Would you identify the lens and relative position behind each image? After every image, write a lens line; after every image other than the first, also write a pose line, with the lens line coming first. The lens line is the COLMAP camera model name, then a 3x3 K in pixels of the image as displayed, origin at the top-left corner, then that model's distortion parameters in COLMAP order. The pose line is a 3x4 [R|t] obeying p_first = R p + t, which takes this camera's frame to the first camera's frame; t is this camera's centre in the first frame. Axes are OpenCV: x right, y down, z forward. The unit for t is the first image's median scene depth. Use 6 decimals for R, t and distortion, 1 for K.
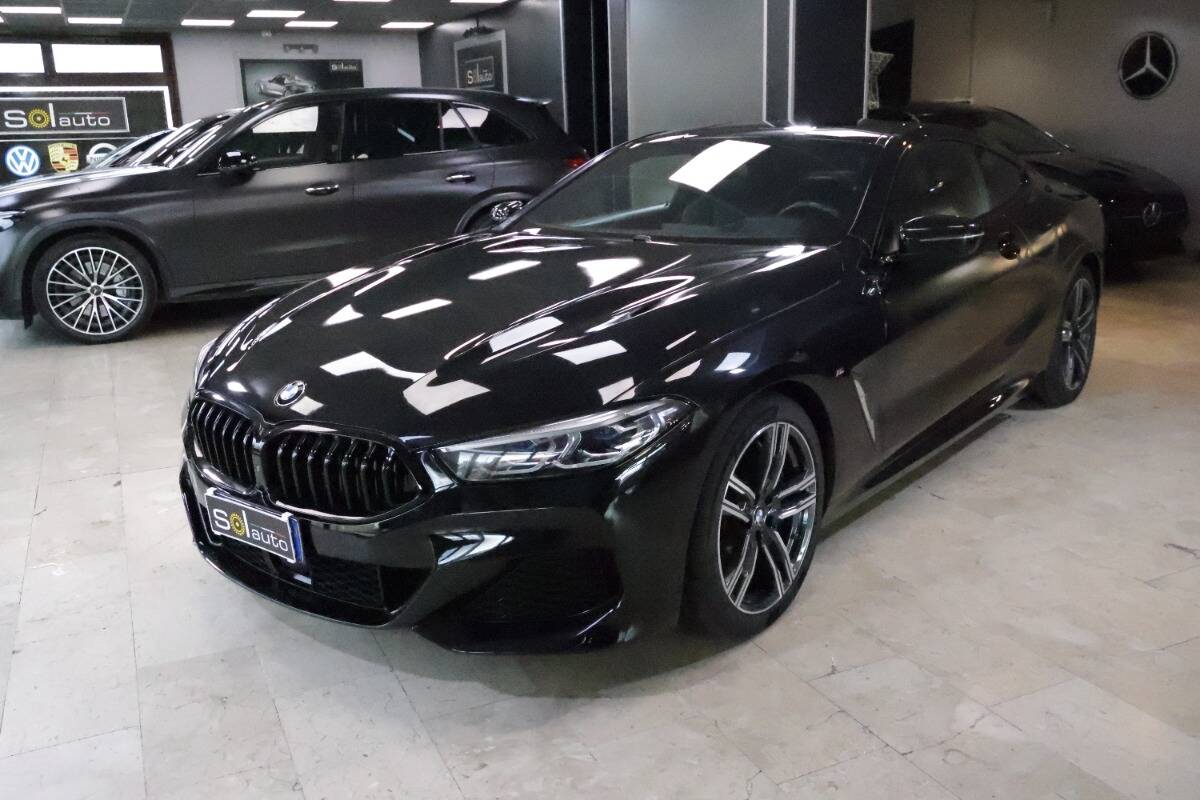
lens RADIAL K [[1083.5, 0, 600.0], [0, 1083.5, 400.0], [0, 0, 1]] dist [0.032615, 0.002995]
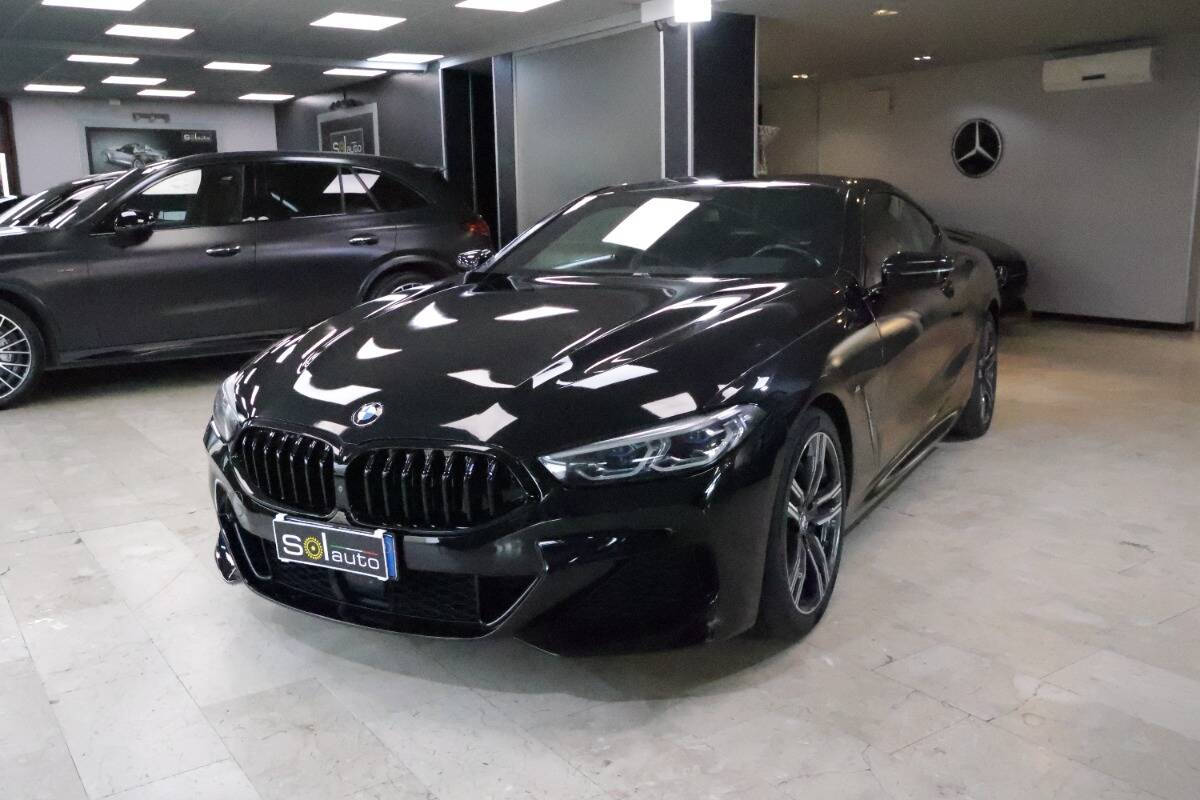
lens RADIAL K [[1083.5, 0, 600.0], [0, 1083.5, 400.0], [0, 0, 1]] dist [0.032615, 0.002995]
pose [[0.984283, -0.022111, 0.175207, -0.221977], [0.035518, 0.996643, -0.073759, 0.055972], [-0.172988, 0.078823, 0.981765, -0.021115]]
